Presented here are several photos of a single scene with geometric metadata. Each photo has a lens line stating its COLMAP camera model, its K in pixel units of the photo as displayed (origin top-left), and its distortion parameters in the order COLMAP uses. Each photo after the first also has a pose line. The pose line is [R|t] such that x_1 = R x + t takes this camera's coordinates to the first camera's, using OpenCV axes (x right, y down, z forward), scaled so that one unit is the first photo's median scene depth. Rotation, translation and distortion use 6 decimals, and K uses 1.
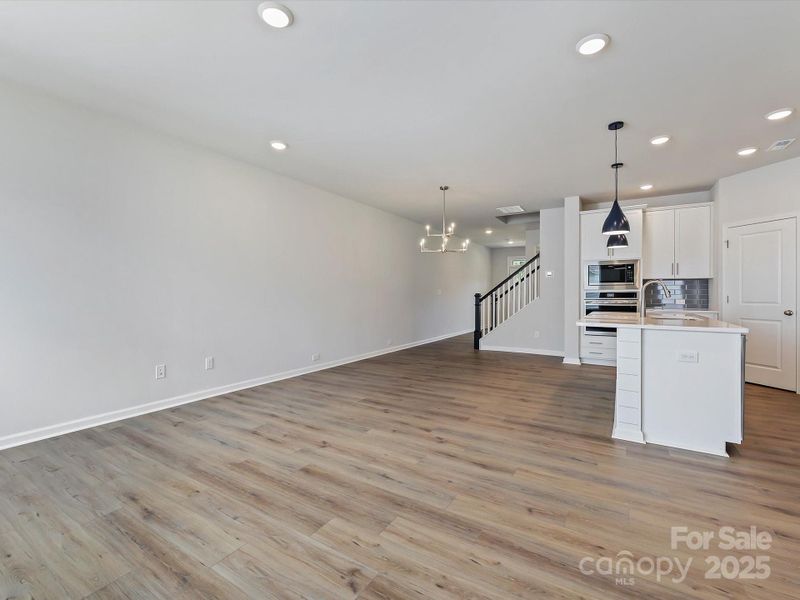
lens RADIAL K [[363.1, 0, 400.4], [0, 363.1, 295.8], [0, 0, 1]] dist [-0.003487, -0.000540]
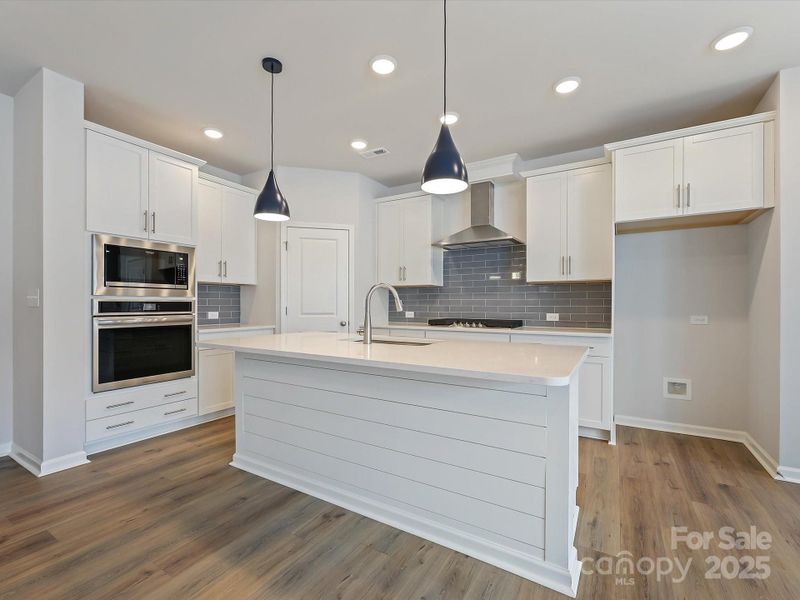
lens RADIAL K [[355.2, 0, 396.3], [0, 355.2, 300.3], [0, 0, 1]] dist [-0.001578, 0.000026]
pose [[-0.018790, 0.008519, 0.999787, 0.095481], [0.002980, 0.999960, -0.008464, -0.010464], [-0.999819, 0.002820, -0.018814, 1.175640]]
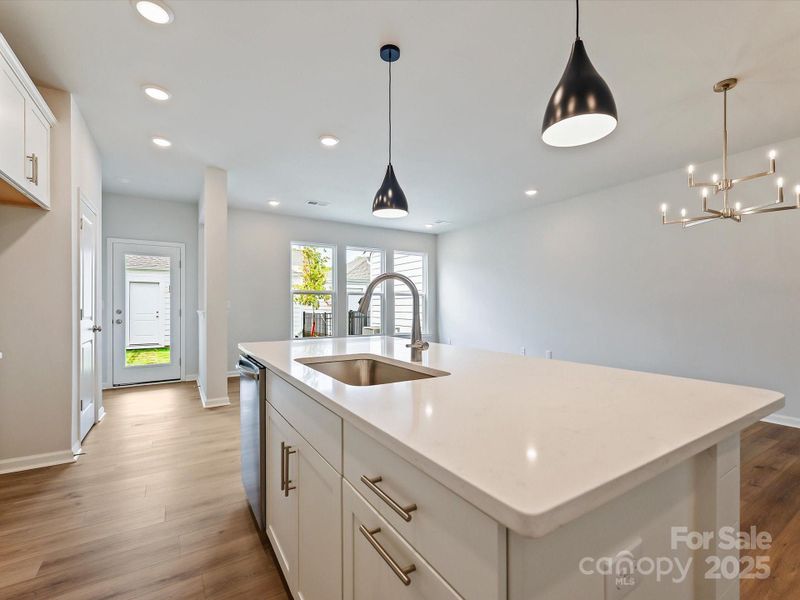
lens RADIAL K [[361.8, 0, 402.2], [0, 361.8, 300.7], [0, 0, 1]] dist [-0.001720, -0.000006]
pose [[-0.438534, -0.010392, -0.898654, 1.319386], [-0.005220, 0.999946, -0.009016, -0.011407], [0.898699, 0.000737, -0.438565, 1.456903]]
